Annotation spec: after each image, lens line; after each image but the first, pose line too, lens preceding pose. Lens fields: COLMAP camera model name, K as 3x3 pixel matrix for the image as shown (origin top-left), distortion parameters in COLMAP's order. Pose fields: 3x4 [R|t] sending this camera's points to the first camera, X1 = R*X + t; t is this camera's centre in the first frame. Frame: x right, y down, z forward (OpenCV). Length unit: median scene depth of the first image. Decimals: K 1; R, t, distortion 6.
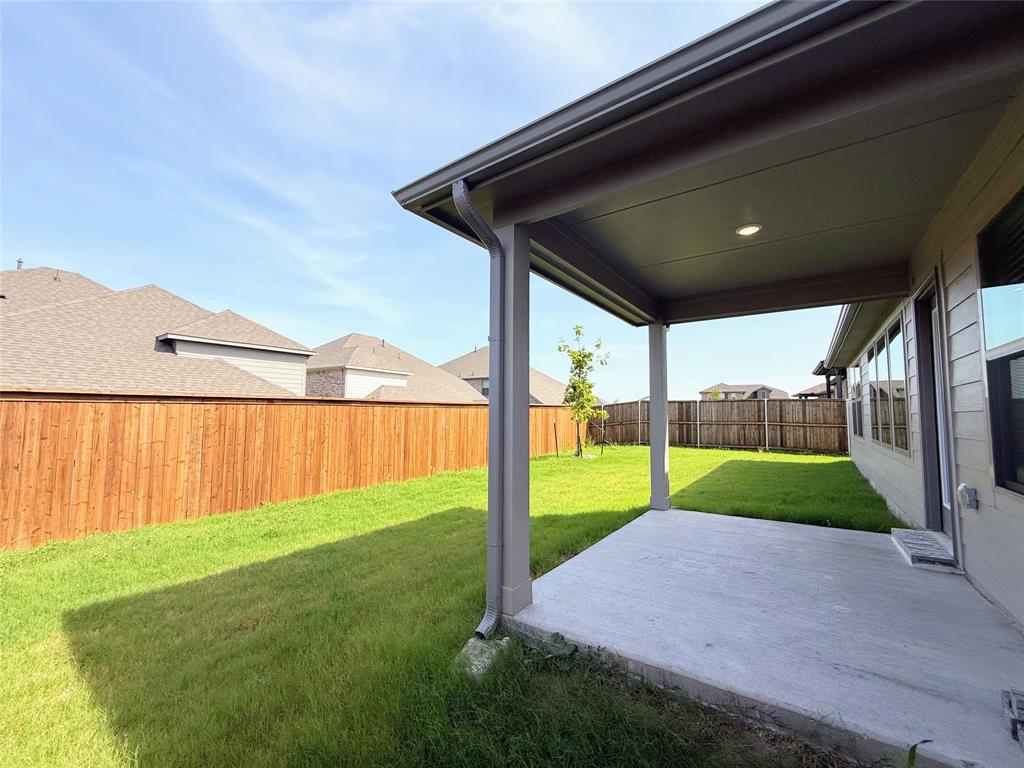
lens RADIAL K [[409.0, 0, 508.0], [0, 409.0, 385.4], [0, 0, 1]] dist [0.000719, -0.000253]
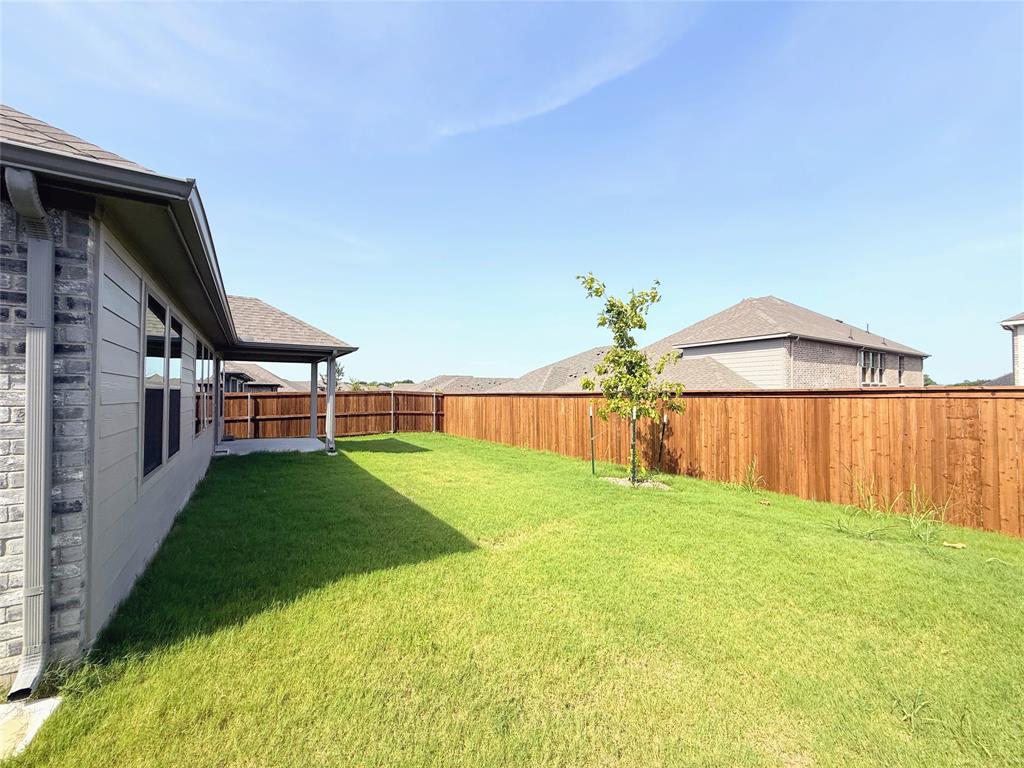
lens RADIAL K [[409.0, 0, 511.2], [0, 409.0, 388.8], [0, 0, 1]] dist [0.000719, -0.000253]
pose [[-0.361524, -0.033021, -0.931778, 0.780989], [0.044466, 0.997625, -0.052607, 0.067432], [0.931302, -0.060451, -0.359197, 1.036380]]
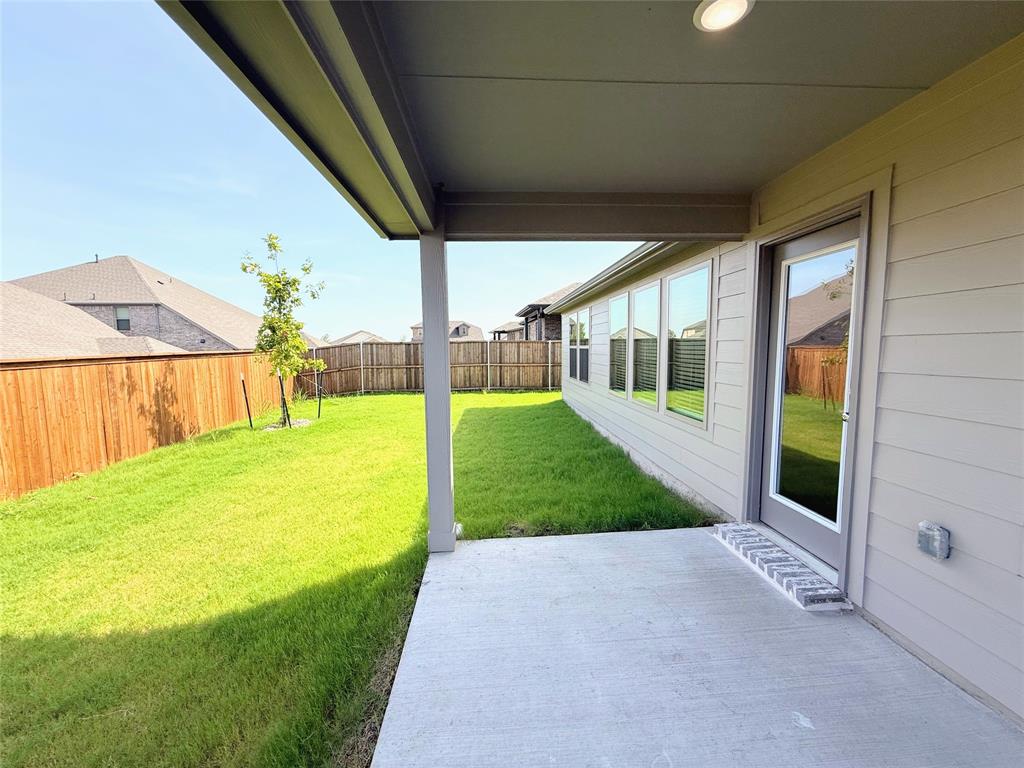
lens RADIAL K [[409.0, 0, 508.9], [0, 409.0, 383.2], [0, 0, 1]] dist [0.000719, -0.000253]
pose [[0.776931, -0.074511, 0.625161, 0.032054], [-0.024594, 0.988622, 0.148396, -0.015622], [-0.629105, -0.130669, 0.766258, 0.196482]]
